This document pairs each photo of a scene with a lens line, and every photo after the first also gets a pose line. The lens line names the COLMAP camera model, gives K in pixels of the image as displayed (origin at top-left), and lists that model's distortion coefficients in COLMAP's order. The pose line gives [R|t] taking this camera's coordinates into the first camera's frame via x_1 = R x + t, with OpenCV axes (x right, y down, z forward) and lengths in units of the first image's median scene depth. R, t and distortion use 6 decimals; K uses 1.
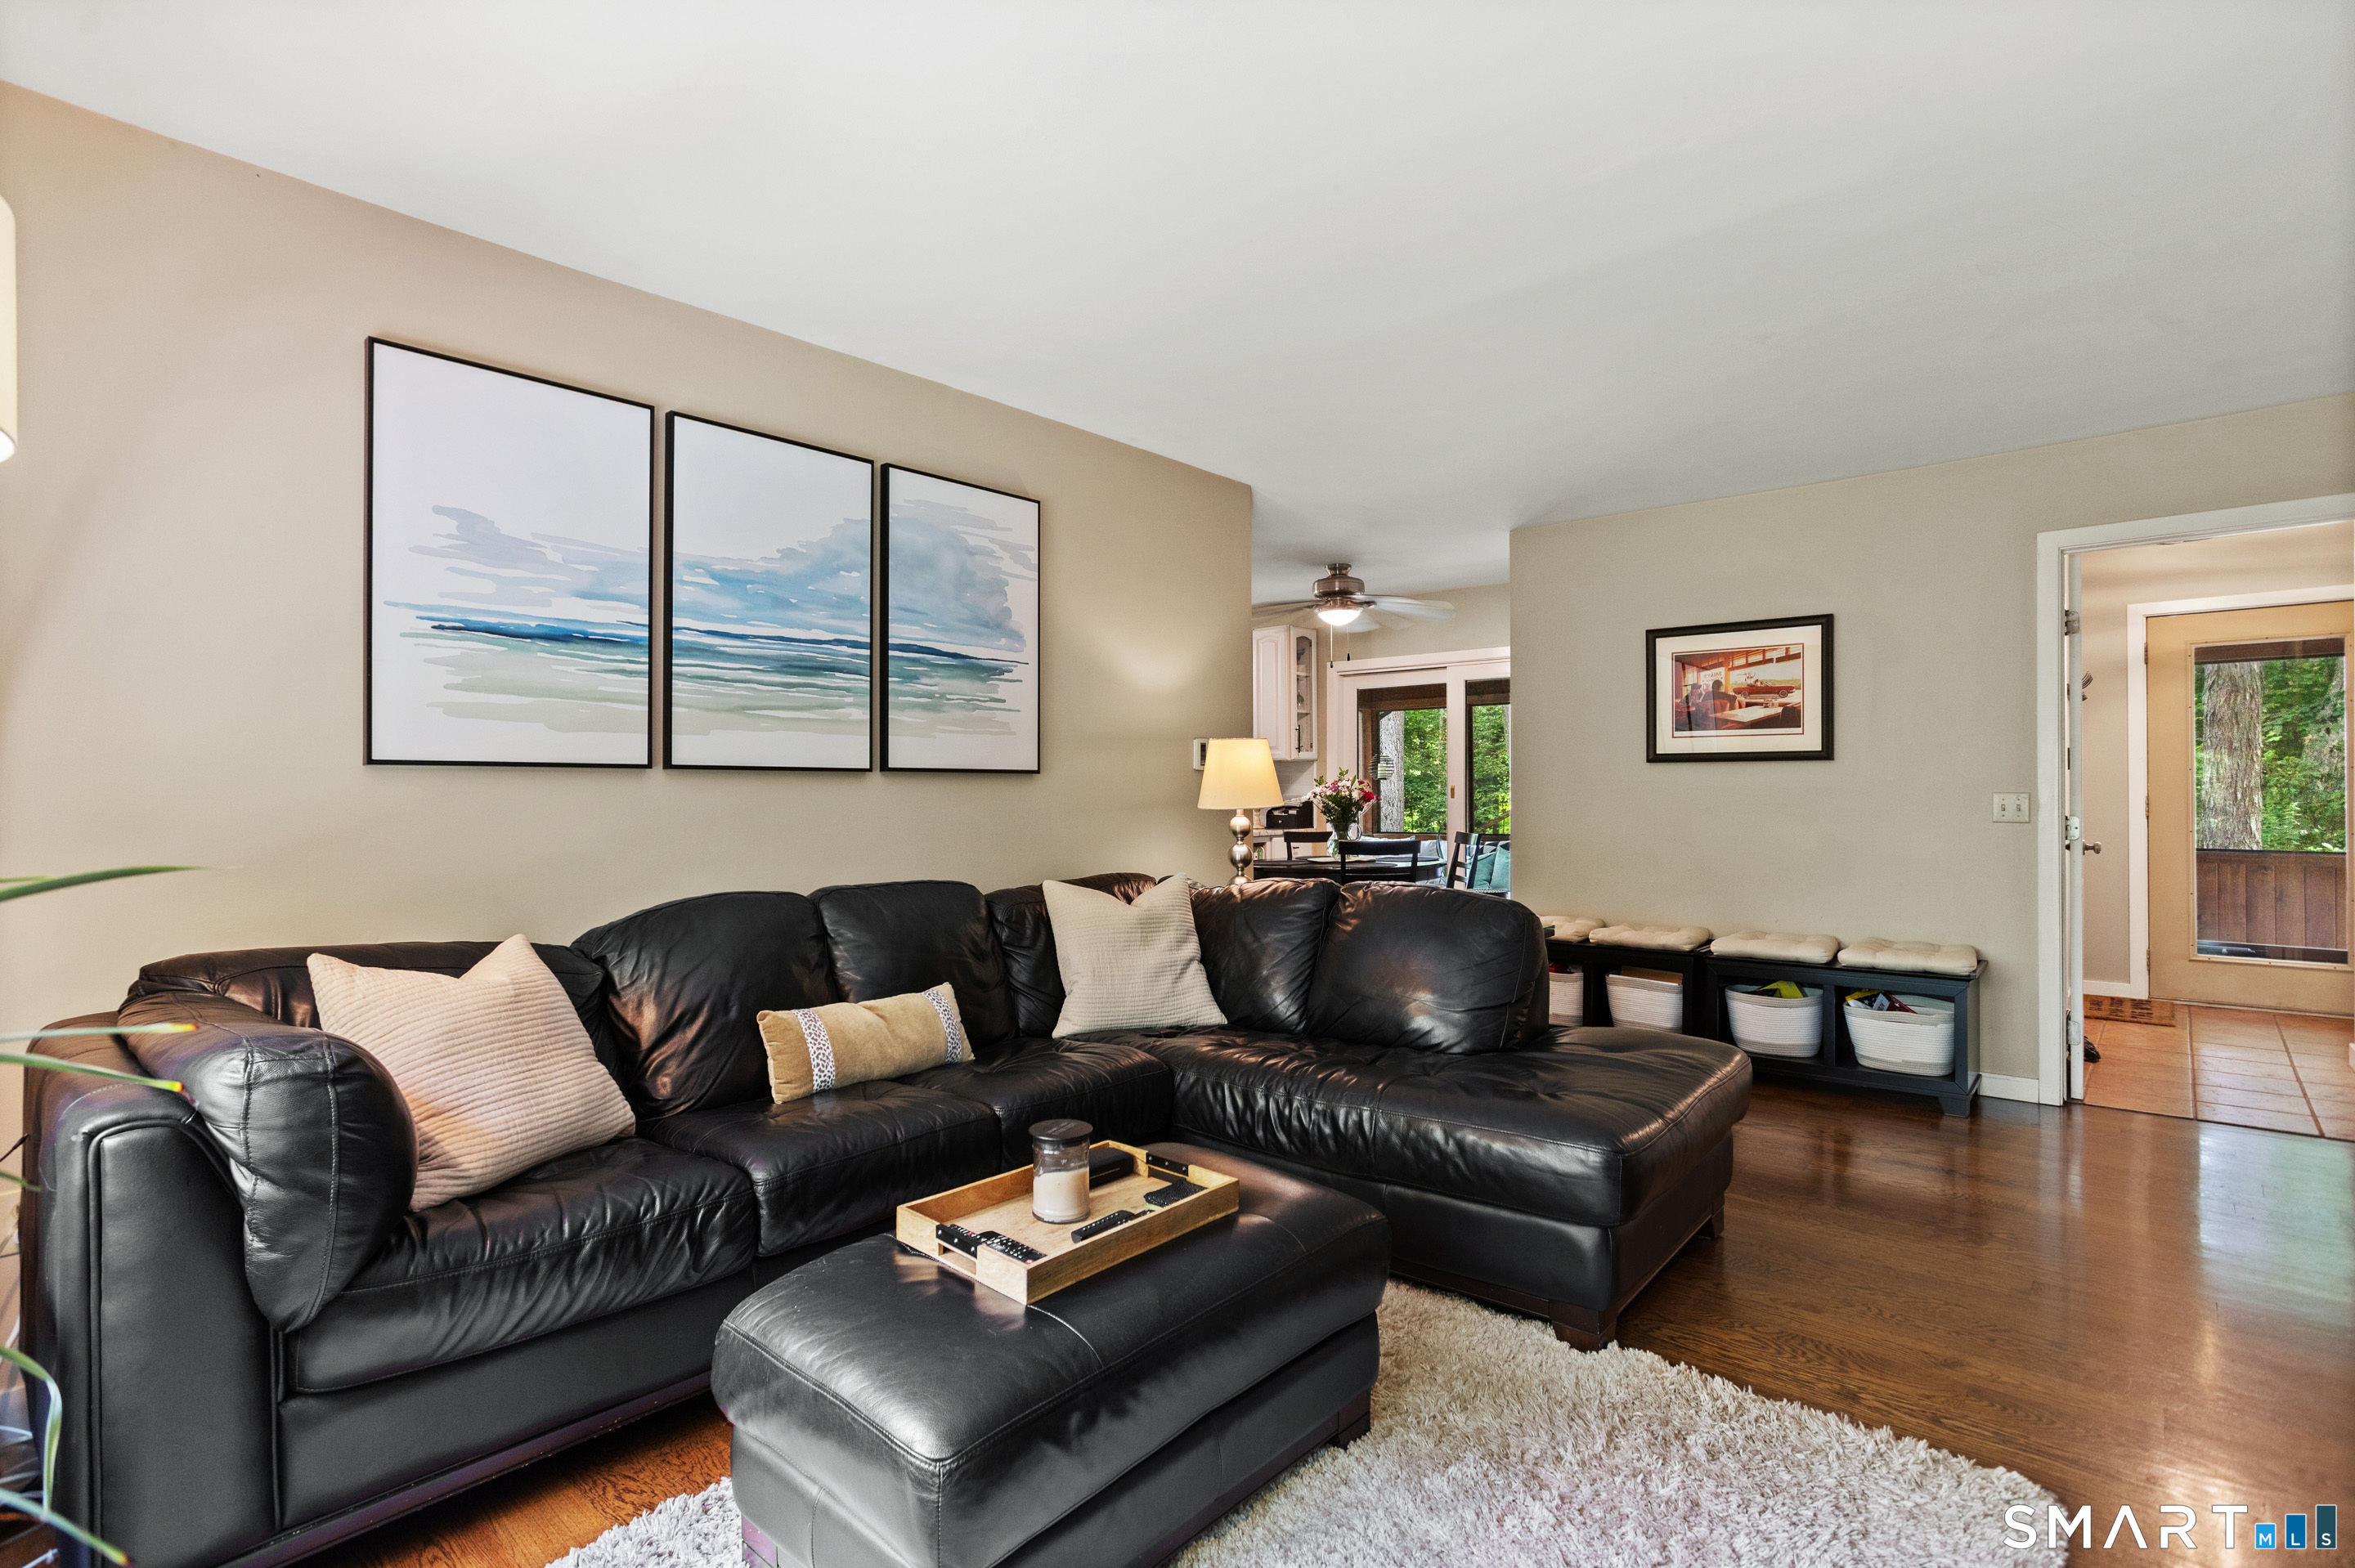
lens RADIAL K [[1137.4, 0, 1176.8], [0, 1137.4, 778.1], [0, 0, 1]] dist [-0.005213, -0.000581]
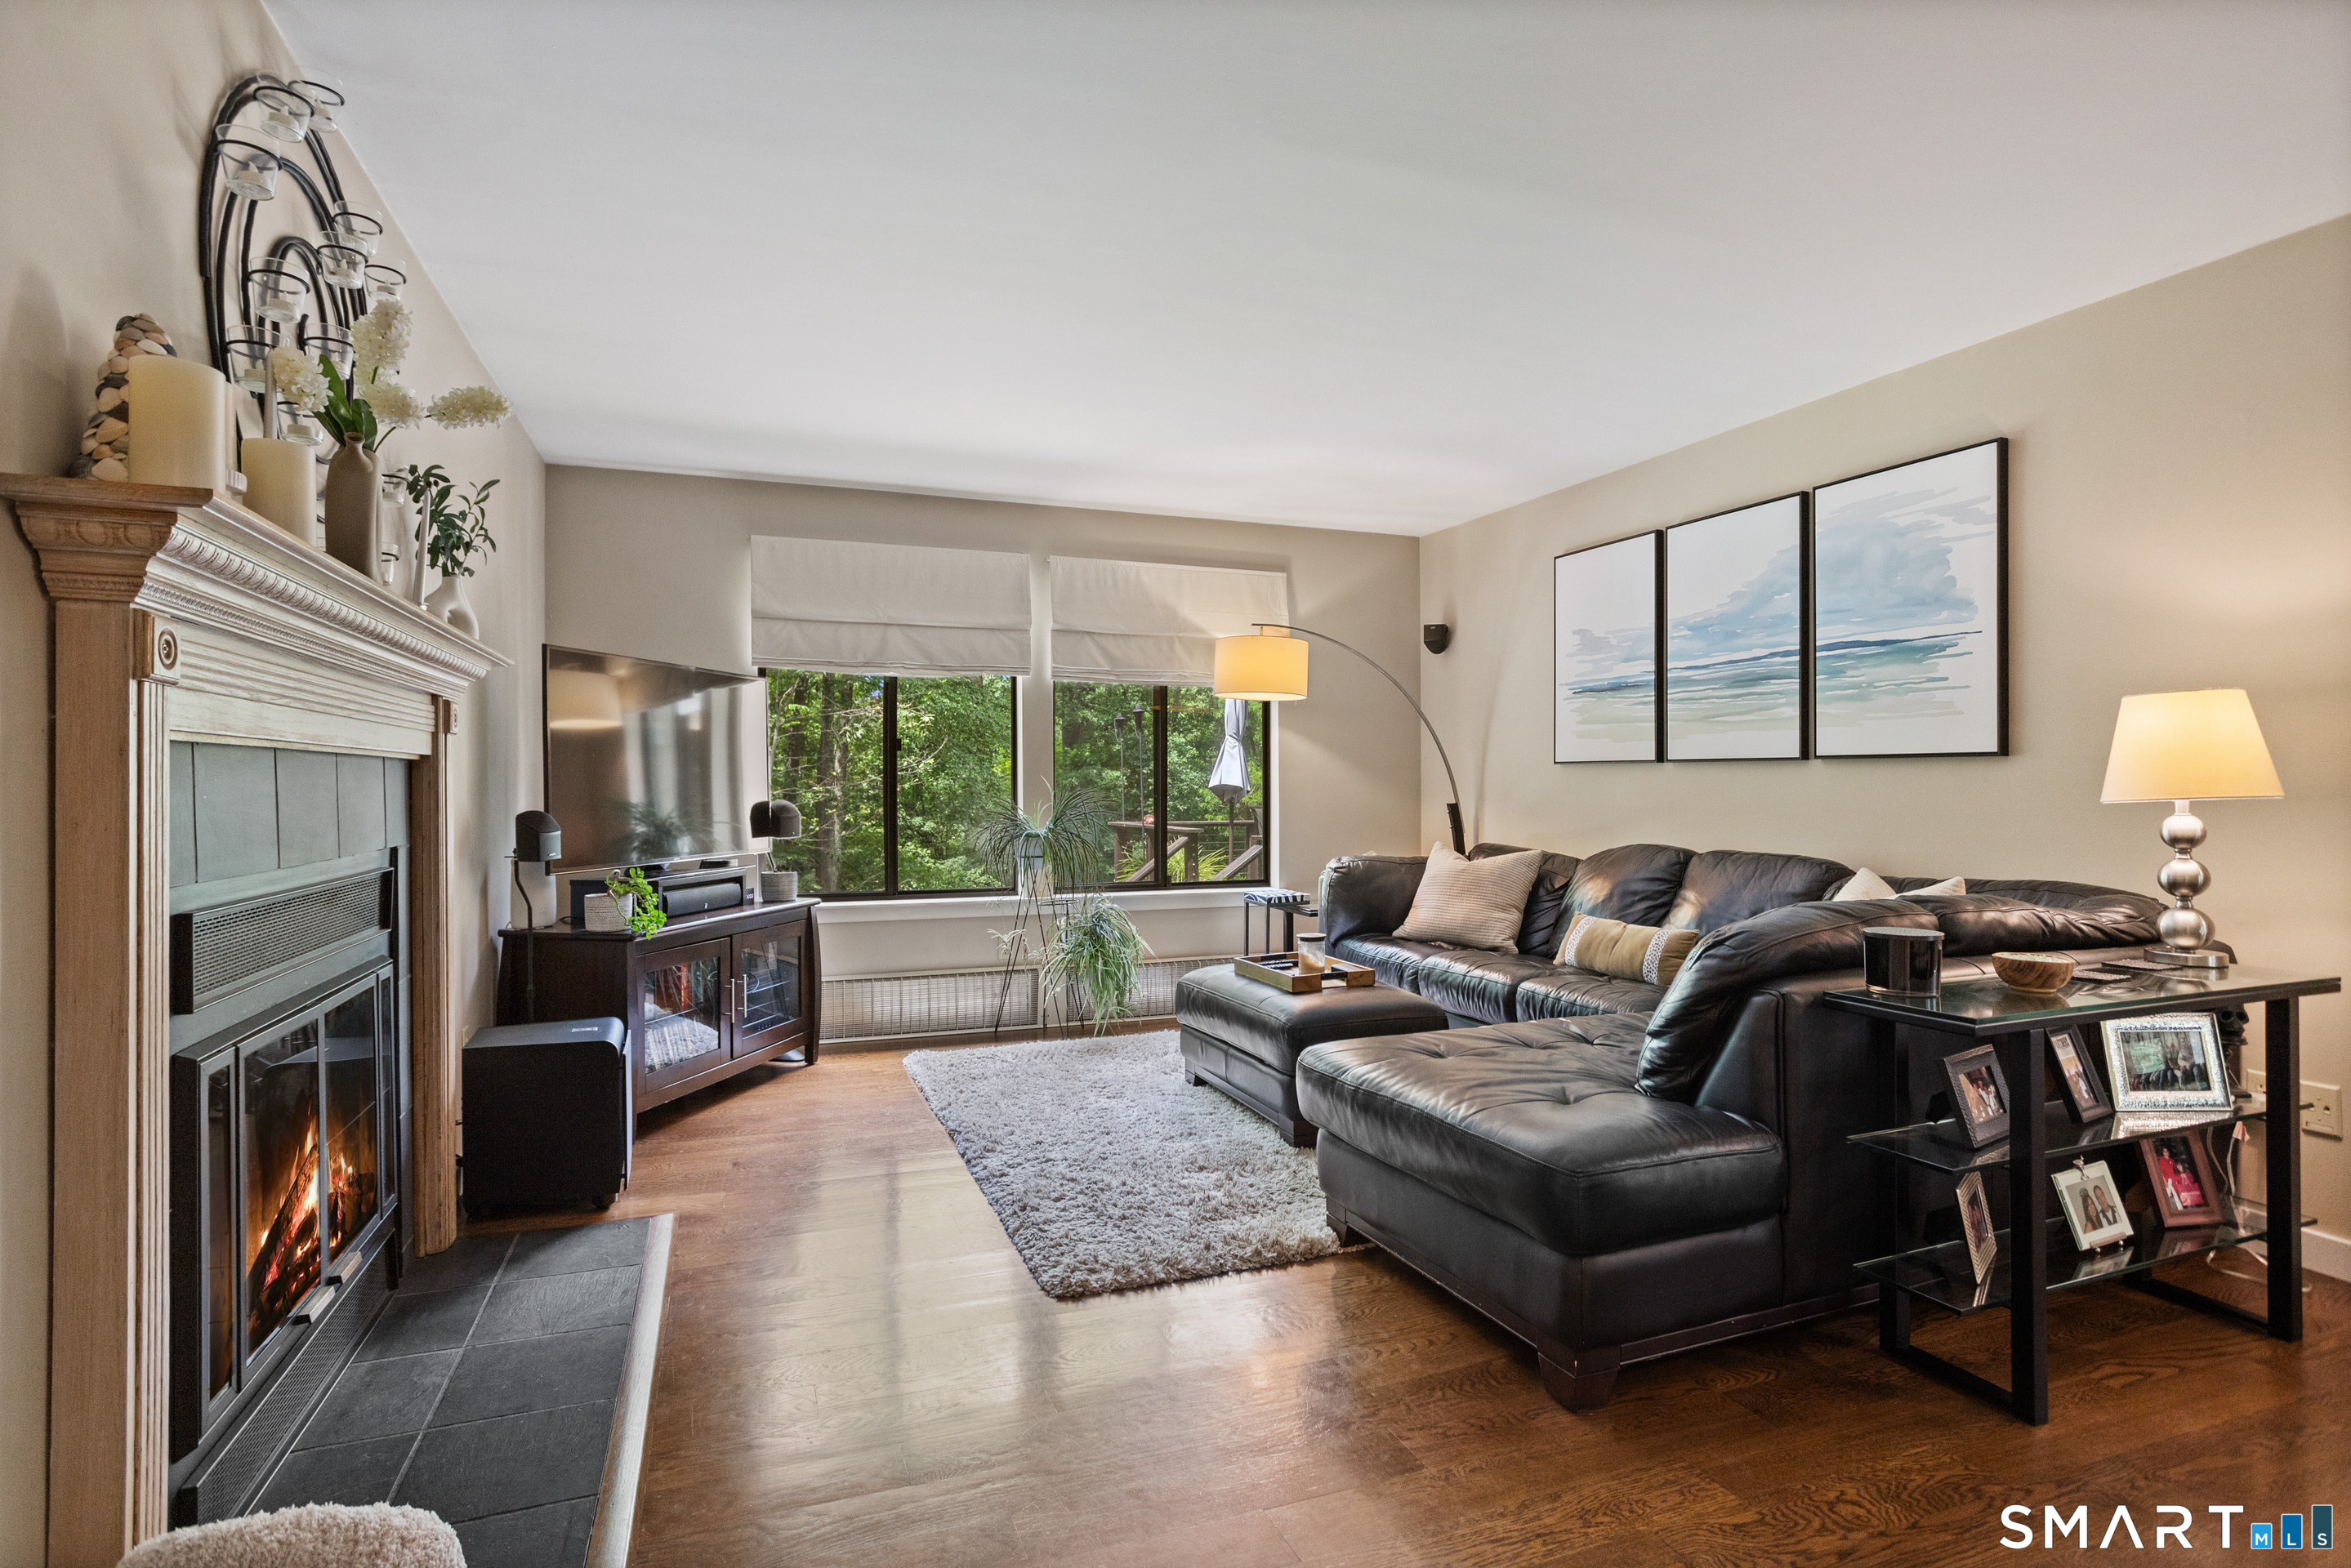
lens RADIAL K [[1135.5, 0, 1175.7], [0, 1135.5, 788.3], [0, 0, 1]] dist [-0.005213, -0.000581]
pose [[-0.440275, -0.000523, -0.897863, 1.053966], [-0.000410, 1.000000, -0.000381, 0.024022], [0.897863, 0.000200, -0.440275, 0.937434]]
